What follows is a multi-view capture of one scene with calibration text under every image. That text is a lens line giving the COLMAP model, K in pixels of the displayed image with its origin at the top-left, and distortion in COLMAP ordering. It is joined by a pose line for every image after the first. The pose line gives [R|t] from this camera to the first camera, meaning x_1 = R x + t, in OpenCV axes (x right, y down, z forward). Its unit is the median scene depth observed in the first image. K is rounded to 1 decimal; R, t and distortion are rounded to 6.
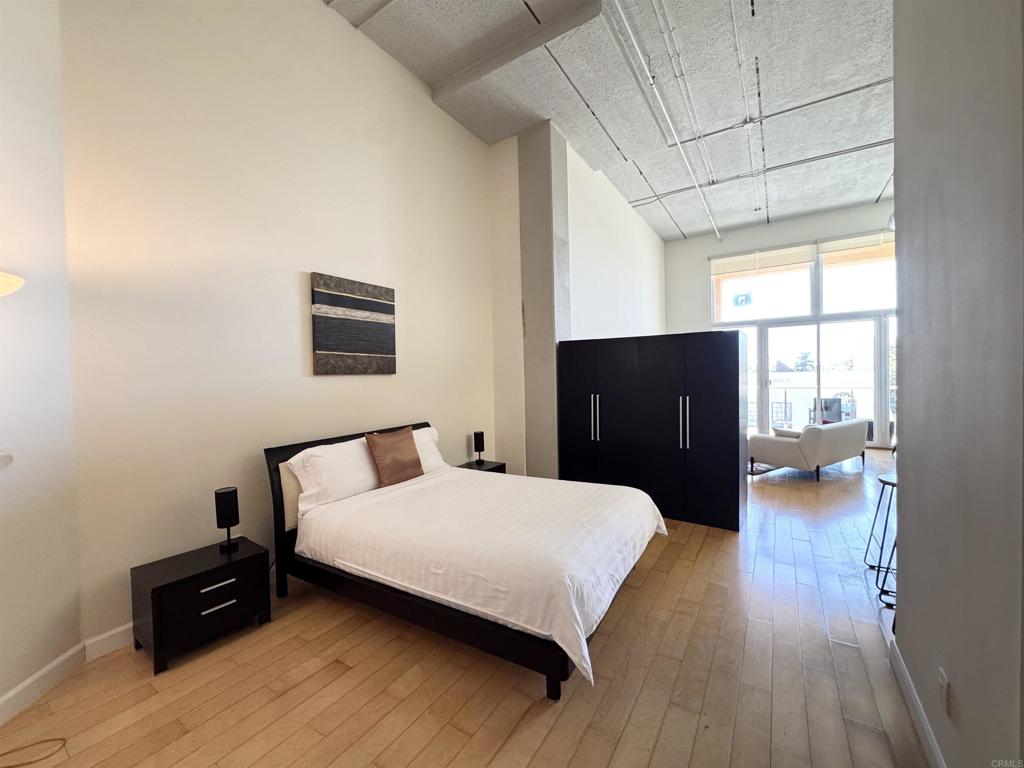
lens RADIAL K [[409.0, 0, 510.5], [0, 409.0, 384.7], [0, 0, 1]] dist [-0.006145, 0.000672]
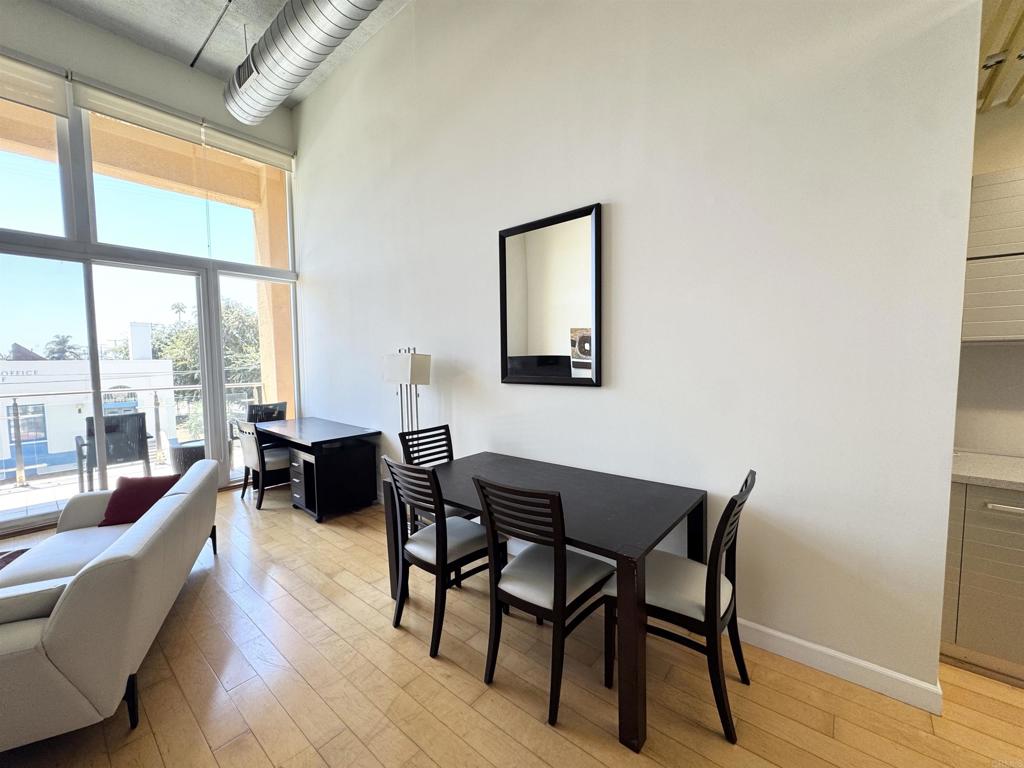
lens RADIAL K [[409.0, 0, 510.3], [0, 409.0, 382.6], [0, 0, 1]] dist [-0.006145, 0.000672]
pose [[0.113813, -0.048226, 0.992331, 0.718637], [0.025405, 0.998636, 0.045618, -0.043712], [-0.993177, 0.020019, 0.114883, 0.985767]]
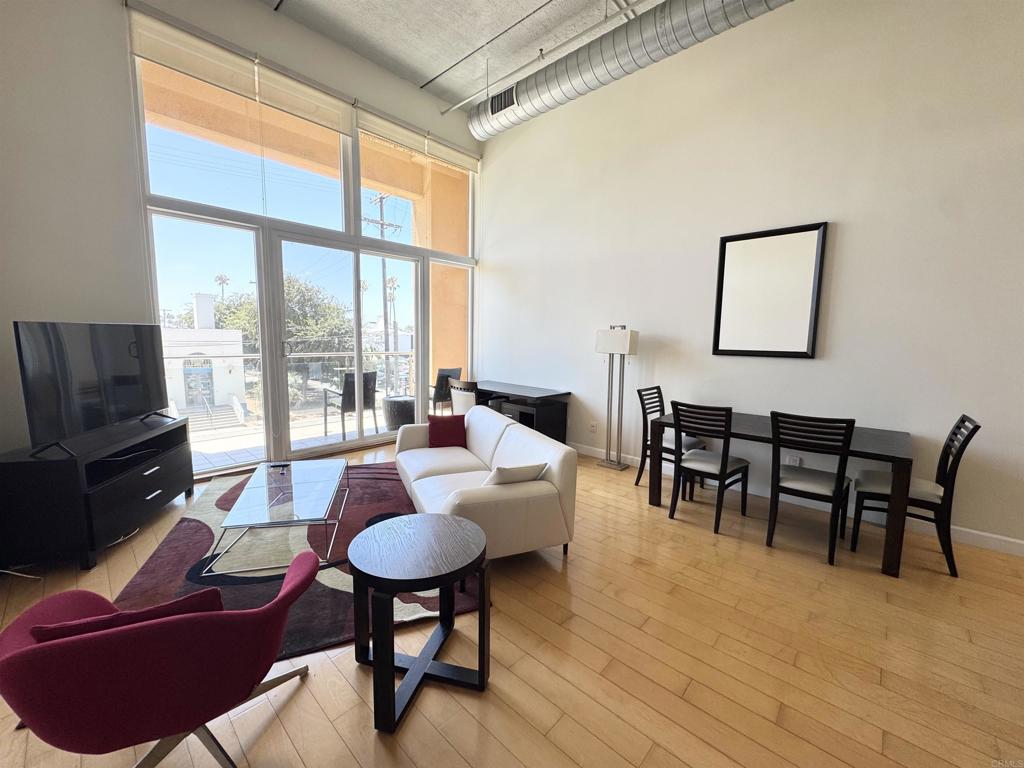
lens RADIAL K [[409.0, 0, 508.5], [0, 409.0, 382.8], [0, 0, 1]] dist [-0.006145, 0.000672]
pose [[0.171355, -0.093932, 0.980721, 0.397183], [-0.003937, 0.995371, 0.096023, -0.034096], [-0.985202, -0.020315, 0.170192, 1.418426]]
